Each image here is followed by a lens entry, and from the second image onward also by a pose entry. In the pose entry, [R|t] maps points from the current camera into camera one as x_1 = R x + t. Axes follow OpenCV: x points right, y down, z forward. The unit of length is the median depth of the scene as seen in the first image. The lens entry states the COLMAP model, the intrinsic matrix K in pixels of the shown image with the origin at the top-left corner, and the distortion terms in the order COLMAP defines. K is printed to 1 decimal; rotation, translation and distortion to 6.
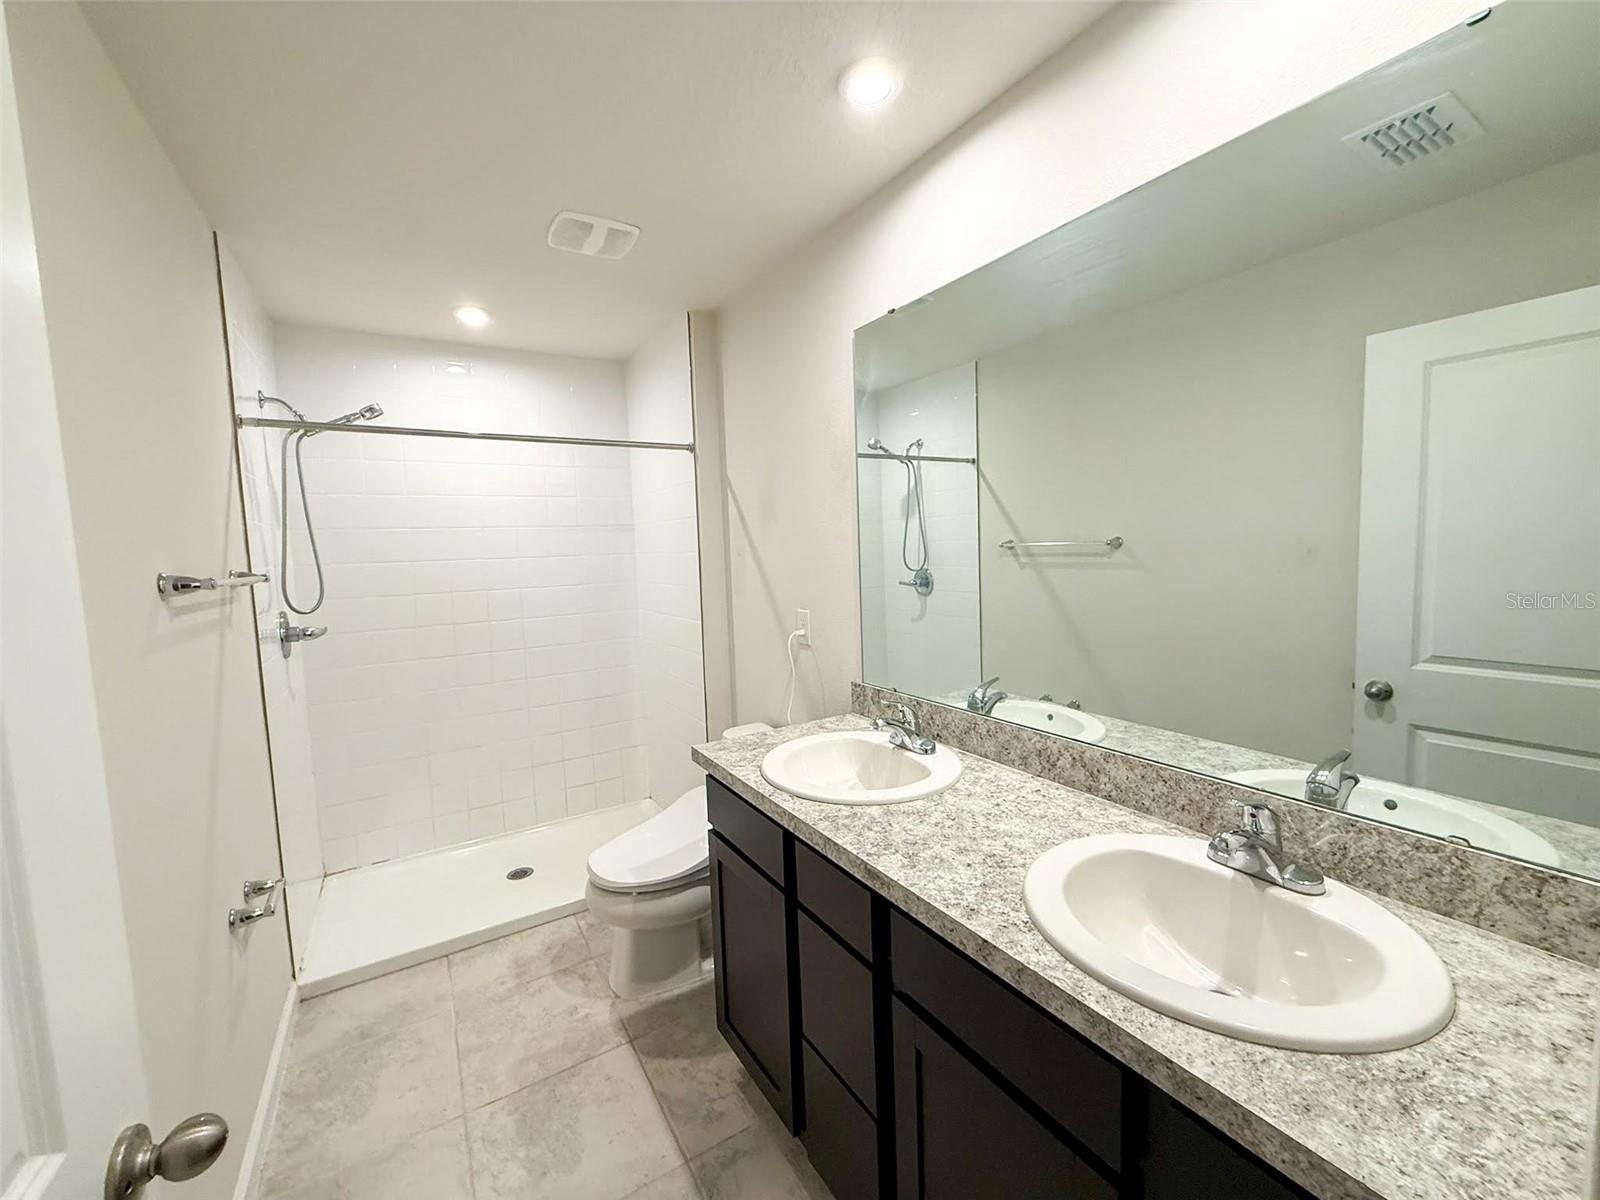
lens RADIAL K [[642.1, 0, 795.2], [0, 642.1, 594.7], [0, 0, 1]] dist [-0.000136, 0.000402]
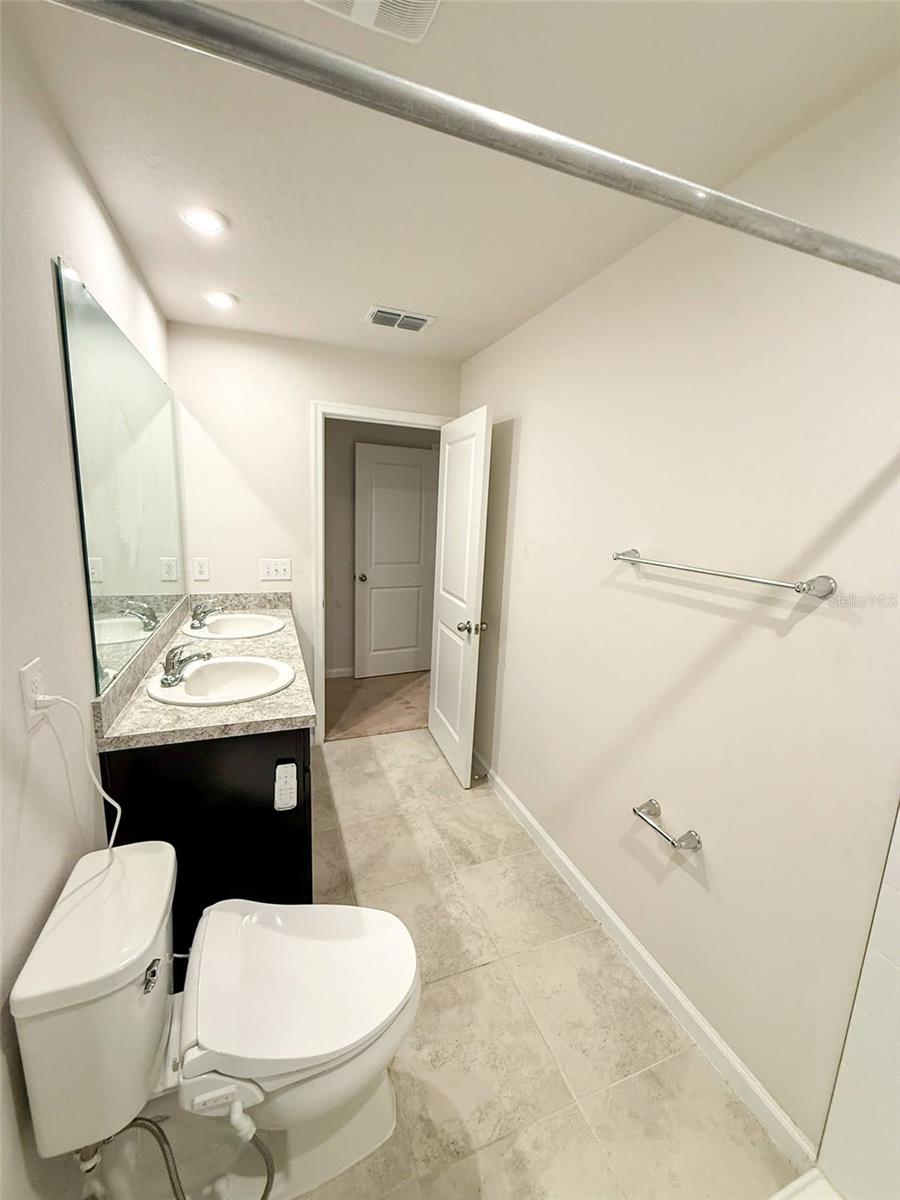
lens RADIAL K [[481.6, 0, 451.3], [0, 481.6, 596.3], [0, 0, 1]] dist [-0.000136, 0.000402]
pose [[-0.983313, -0.037408, 0.178033, -0.584436], [0.008022, 0.968762, 0.247862, -0.185437], [-0.181744, 0.245154, -0.952297, 1.864268]]
